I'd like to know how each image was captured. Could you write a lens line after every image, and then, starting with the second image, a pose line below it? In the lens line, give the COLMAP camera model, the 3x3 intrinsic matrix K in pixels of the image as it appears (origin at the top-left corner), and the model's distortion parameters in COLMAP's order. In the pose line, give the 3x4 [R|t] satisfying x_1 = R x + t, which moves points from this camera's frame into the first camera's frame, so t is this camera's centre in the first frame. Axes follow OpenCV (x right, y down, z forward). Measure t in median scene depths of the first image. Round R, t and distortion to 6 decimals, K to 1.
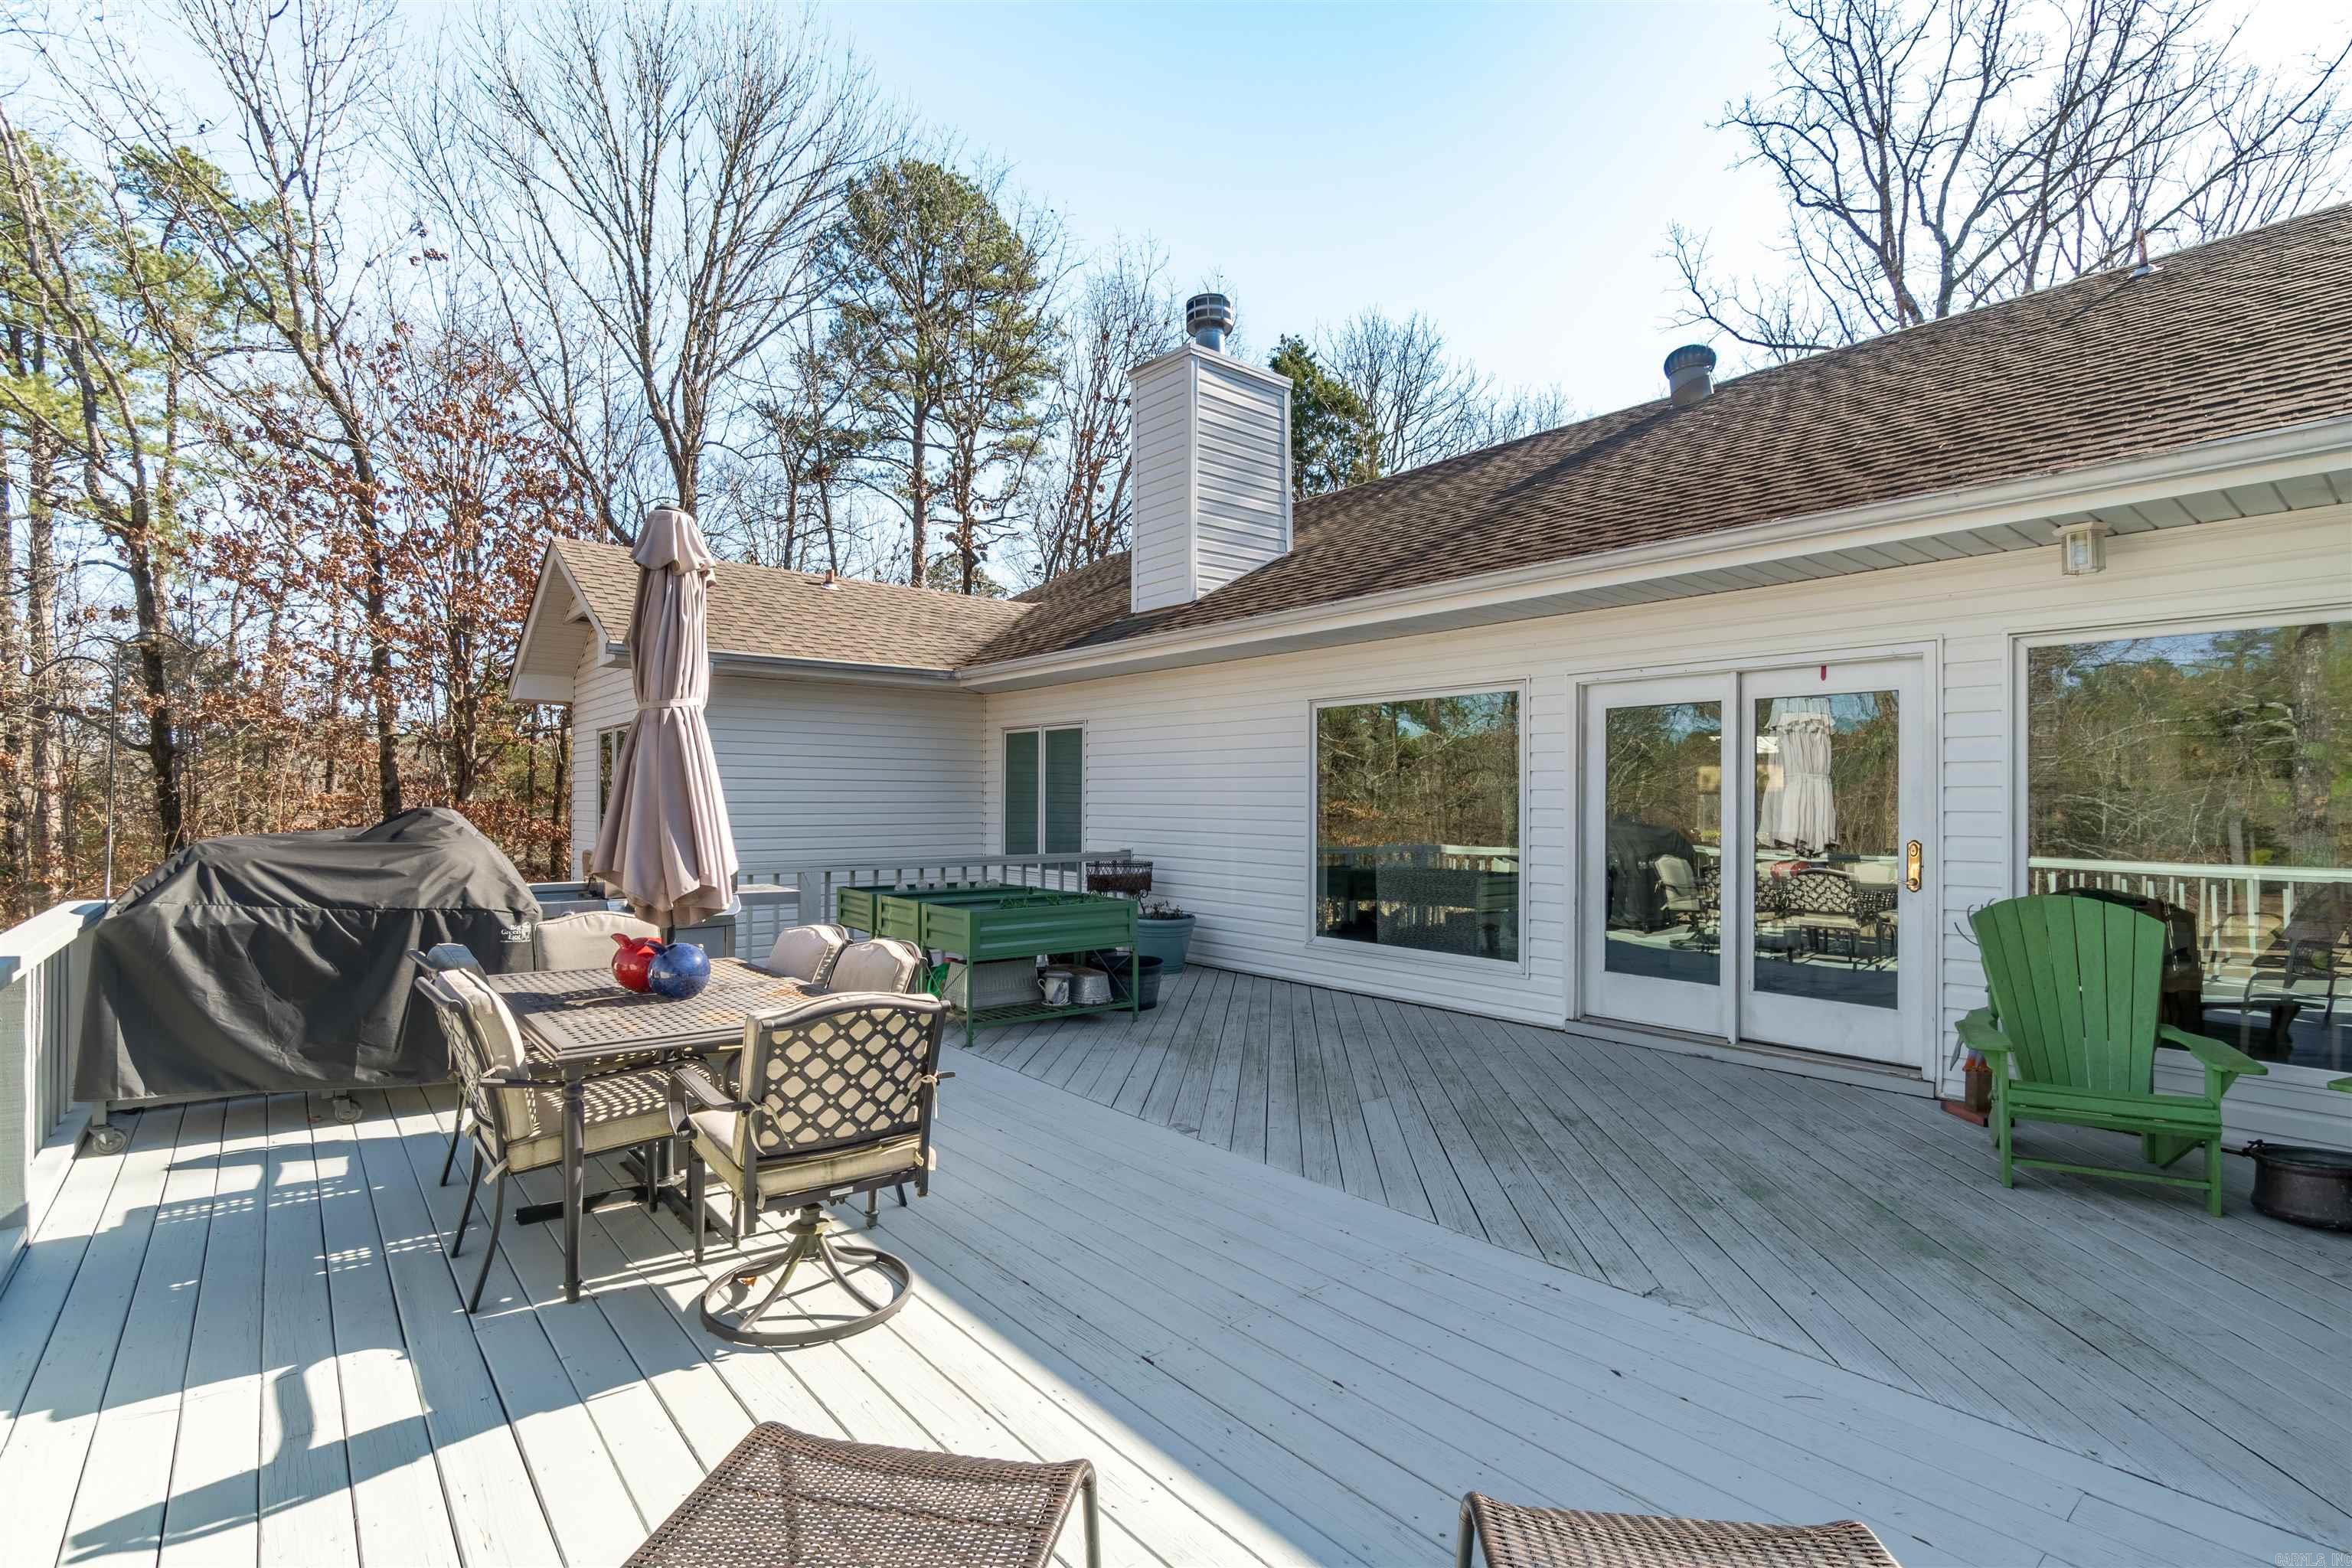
lens RADIAL K [[1084.6, 0, 1190.1], [0, 1084.6, 790.0], [0, 0, 1]] dist [-0.008576, 0.000697]
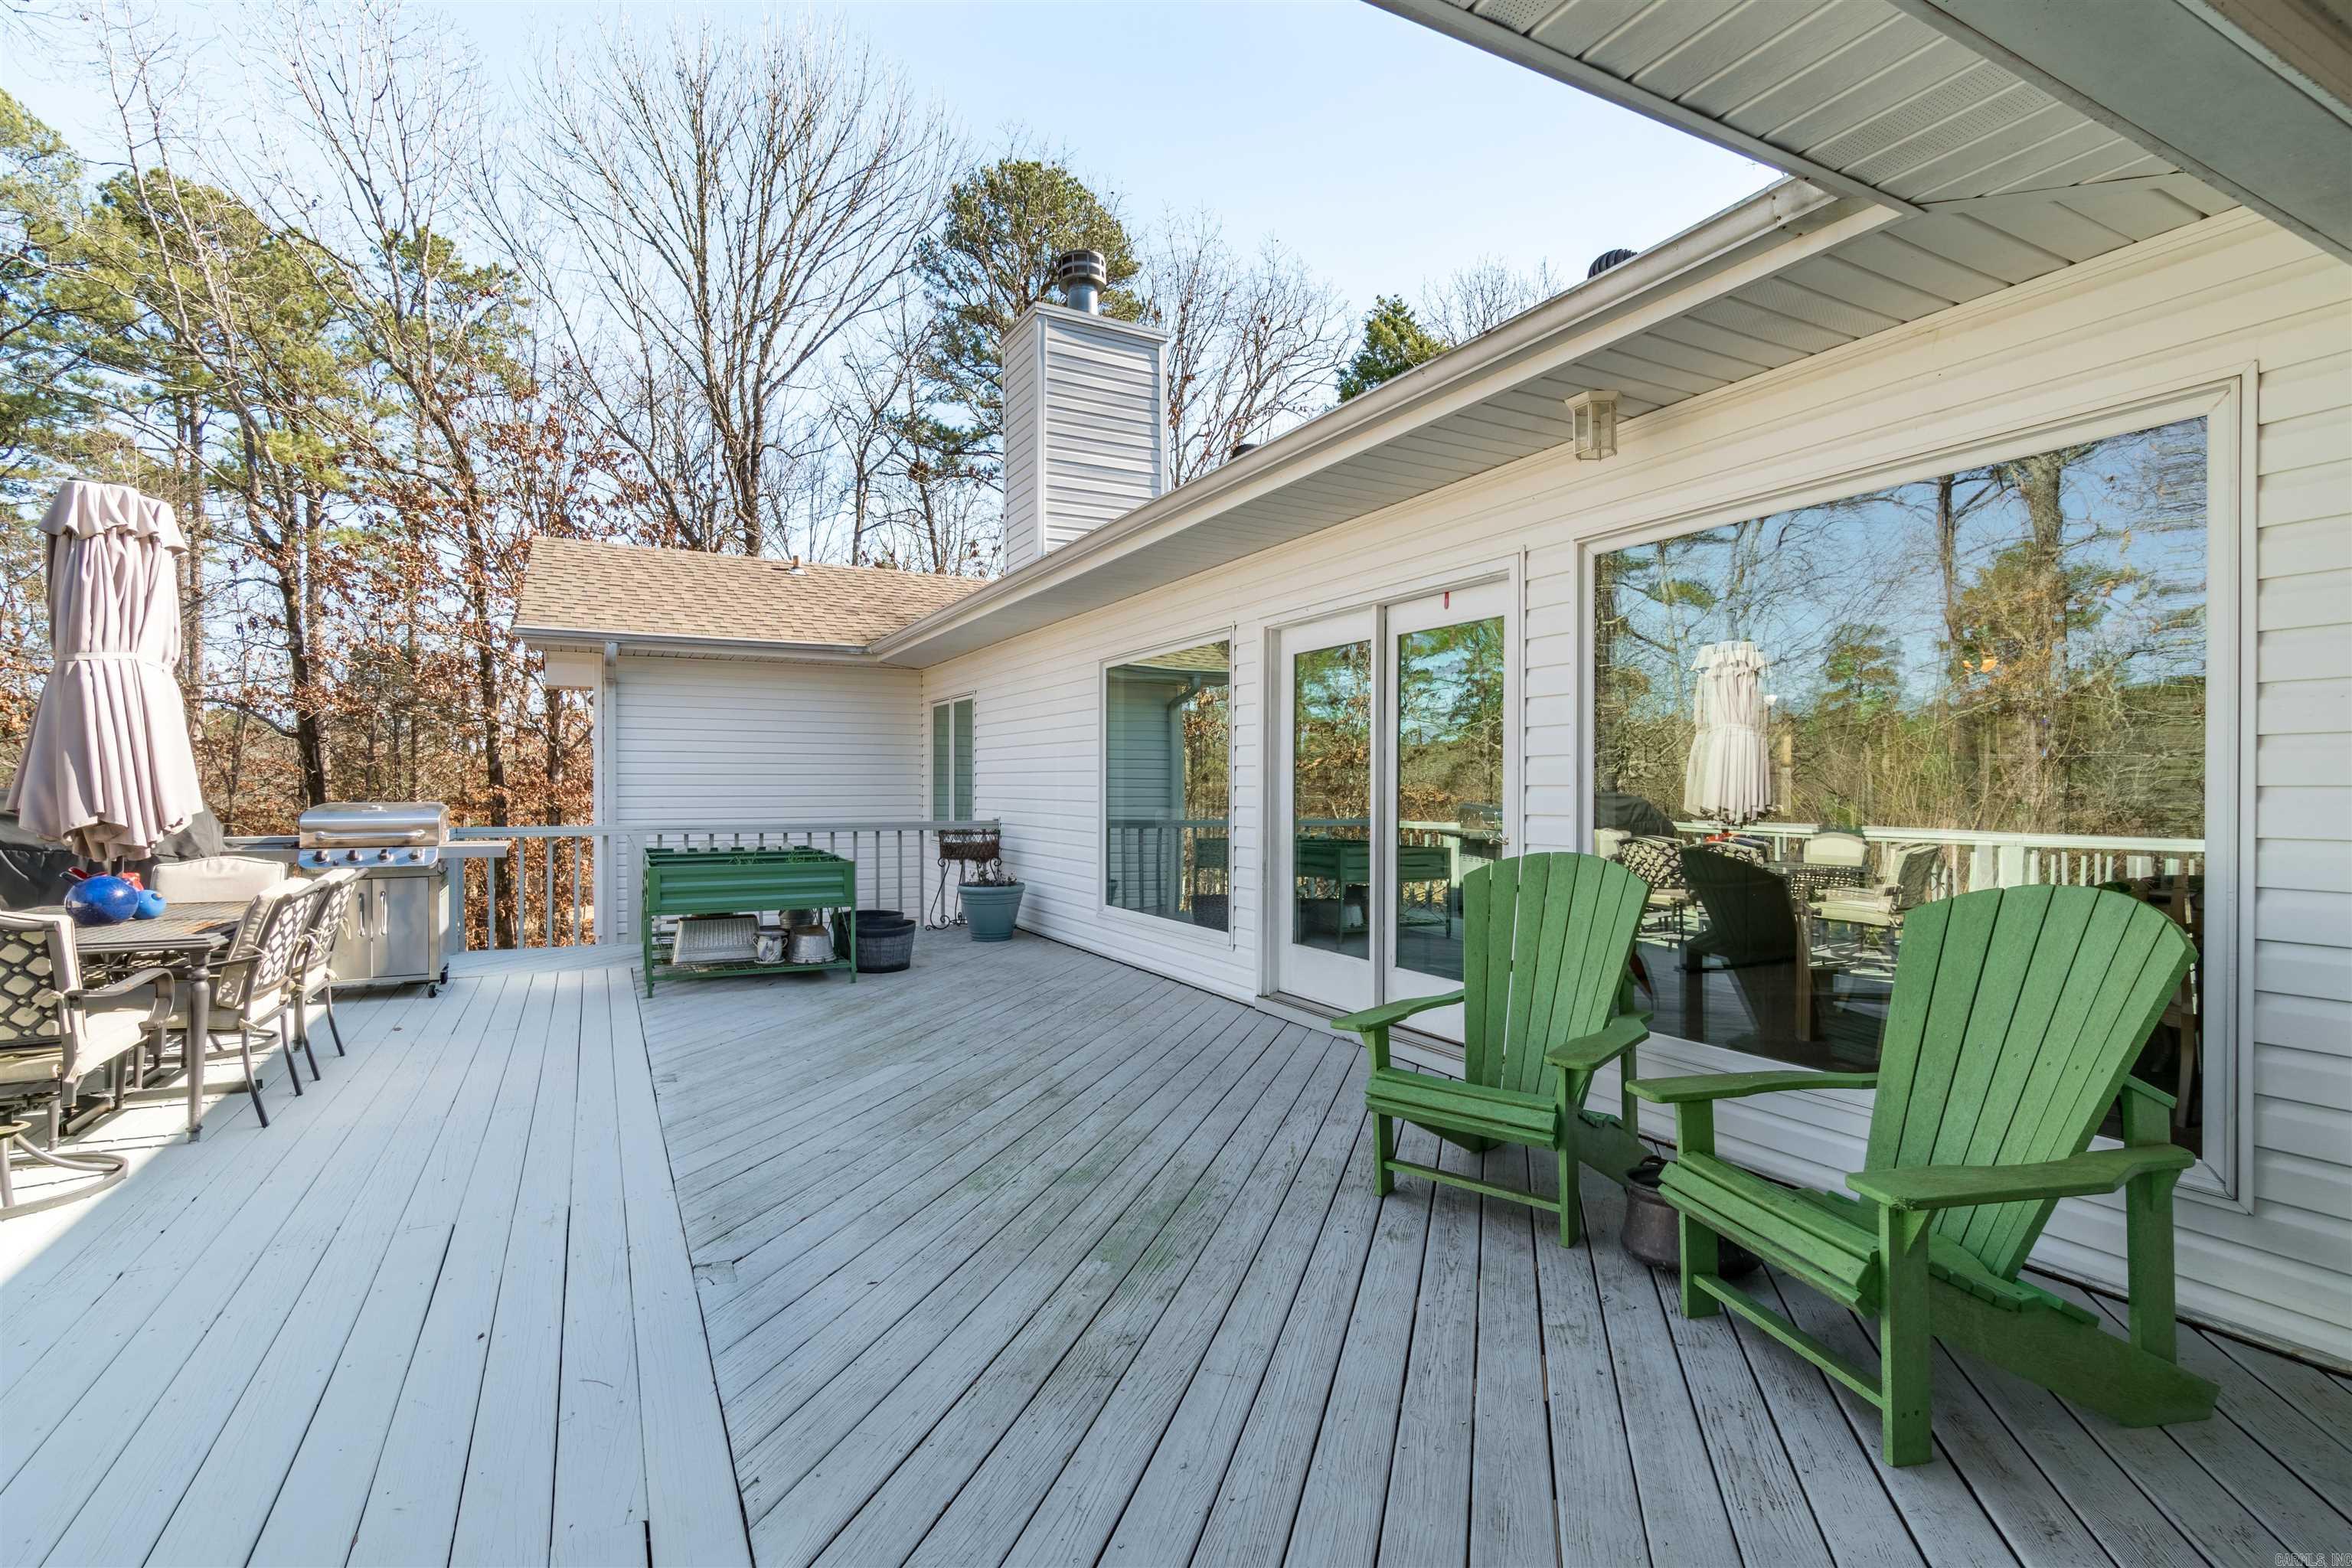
lens RADIAL K [[1084.6, 0, 1175.0], [0, 1084.6, 780.0], [0, 0, 1]] dist [-0.008576, 0.000697]
pose [[0.978273, -0.004791, -0.207264, 0.410142], [0.005533, 0.999980, 0.003001, 0.023523], [0.207246, -0.004083, 0.978280, 0.079297]]
